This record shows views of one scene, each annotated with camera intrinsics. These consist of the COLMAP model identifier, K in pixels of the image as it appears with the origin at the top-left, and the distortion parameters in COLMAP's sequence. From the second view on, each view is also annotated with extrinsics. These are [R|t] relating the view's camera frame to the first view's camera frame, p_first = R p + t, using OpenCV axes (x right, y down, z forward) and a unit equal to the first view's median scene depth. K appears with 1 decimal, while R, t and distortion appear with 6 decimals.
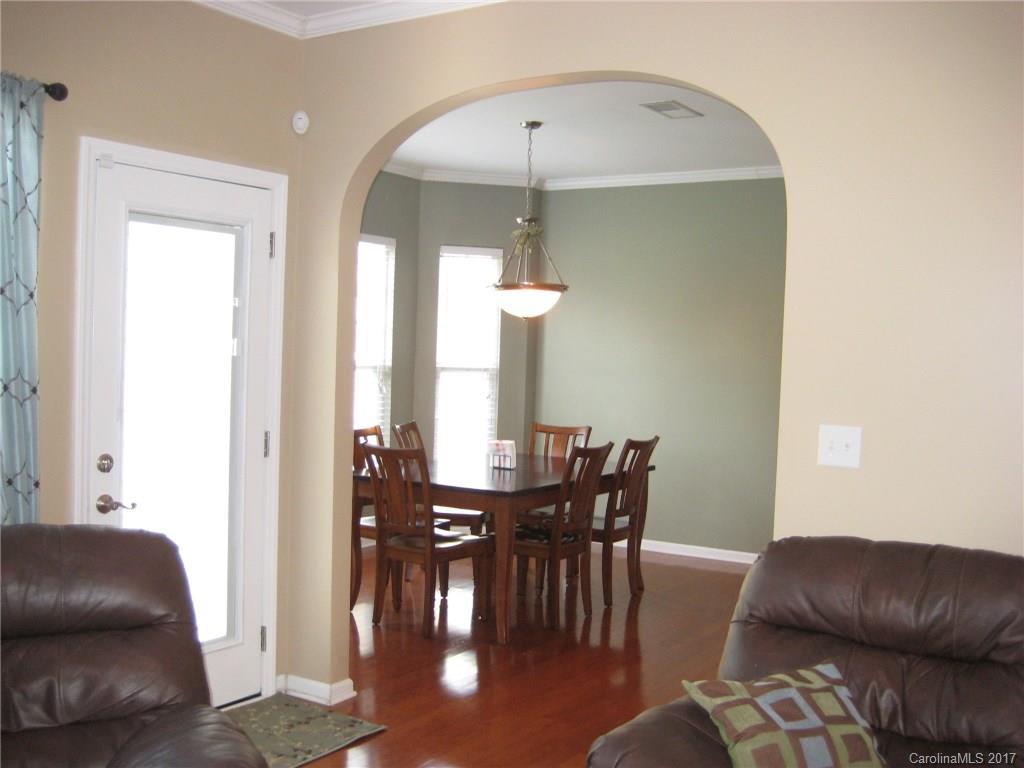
lens RADIAL K [[1066.4, 0, 512.0], [0, 1066.4, 384.0], [0, 0, 1]] dist [-0.152516, 0.189686]
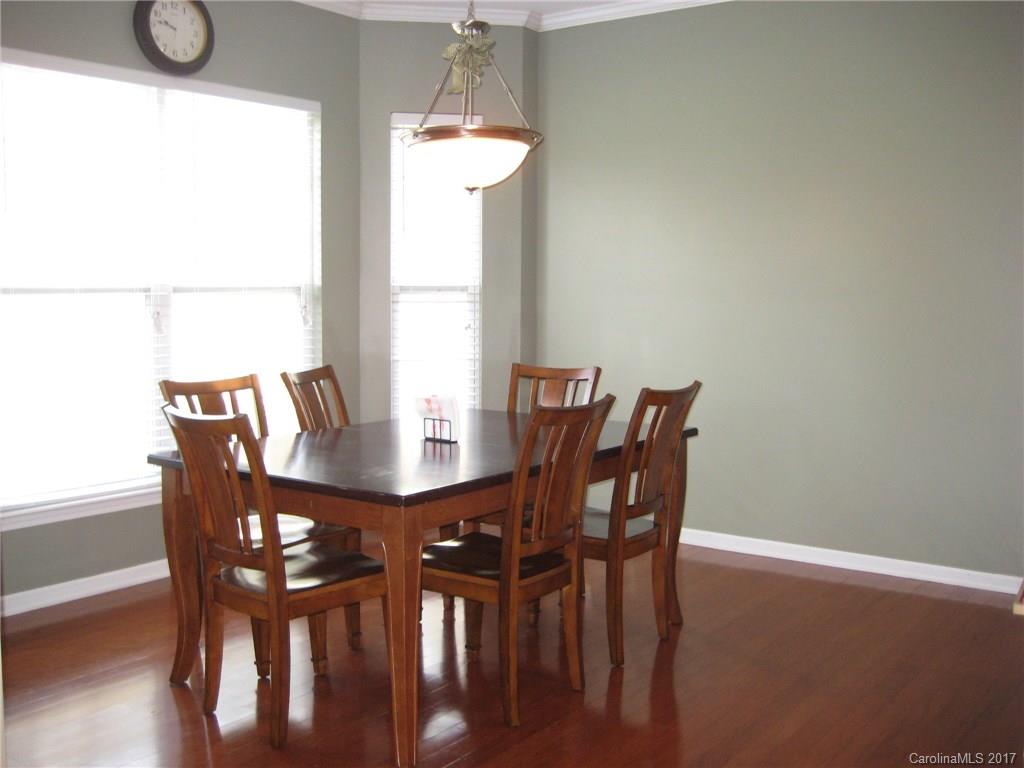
lens RADIAL K [[1066.4, 0, 512.0], [0, 1066.4, 384.0], [0, 0, 1]] dist [-0.152516, 0.189686]
pose [[0.997052, -0.021504, -0.073651, 0.078253], [0.025710, 0.998064, 0.056638, 0.014211], [0.072290, -0.058365, 0.995674, 0.404359]]
